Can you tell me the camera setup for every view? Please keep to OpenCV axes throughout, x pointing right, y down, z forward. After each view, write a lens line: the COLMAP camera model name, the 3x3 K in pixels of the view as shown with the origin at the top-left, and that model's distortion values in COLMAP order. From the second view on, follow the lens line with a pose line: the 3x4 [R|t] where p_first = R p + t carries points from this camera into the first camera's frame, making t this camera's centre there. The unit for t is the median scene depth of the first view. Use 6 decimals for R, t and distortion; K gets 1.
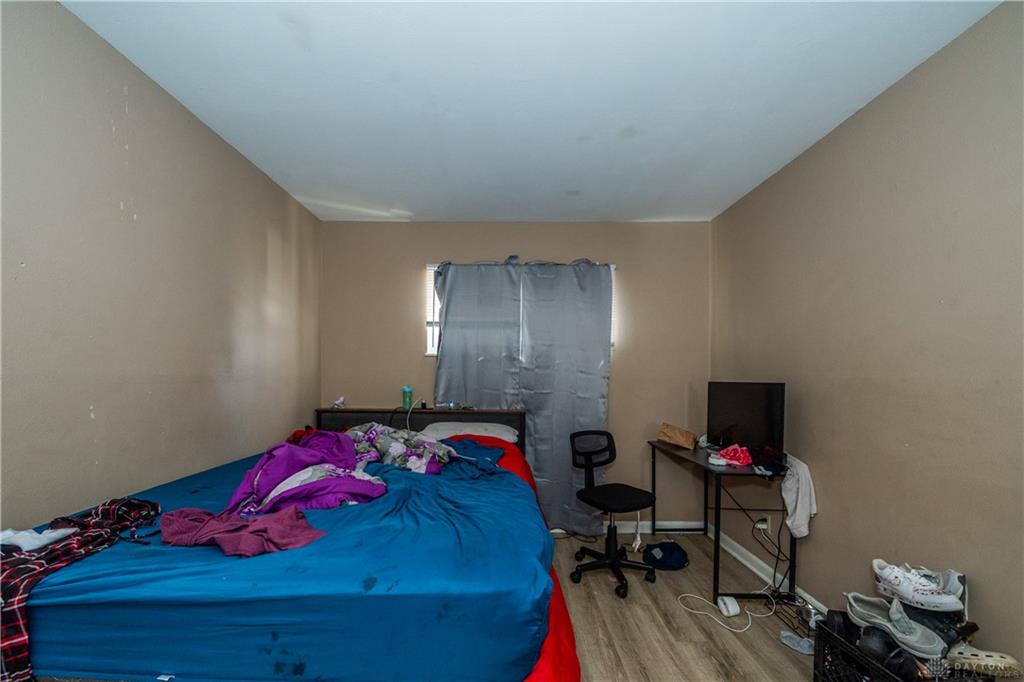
lens RADIAL K [[354.6, 0, 511.0], [0, 354.6, 376.4], [0, 0, 1]] dist [-0.002215, 0.000168]
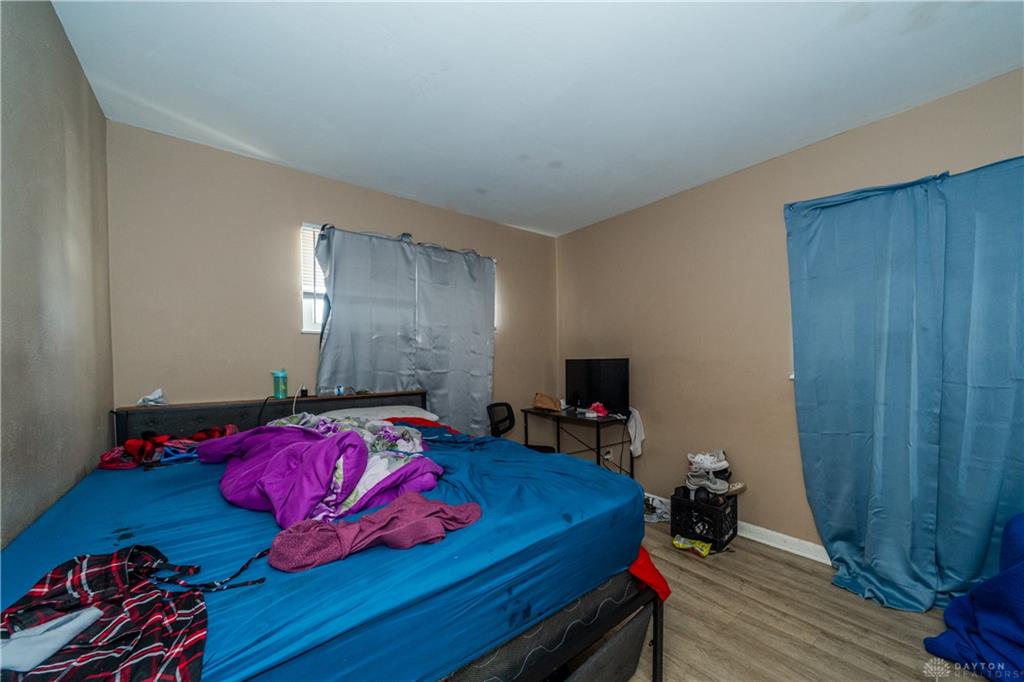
lens RADIAL K [[354.6, 0, 519.5], [0, 354.6, 361.6], [0, 0, 1]] dist [-0.002215, 0.000168]
pose [[0.798137, -0.015493, 0.602276, -0.347283], [0.012465, 0.999880, 0.009201, 0.007865], [-0.602347, 0.000163, 0.798235, 0.033703]]
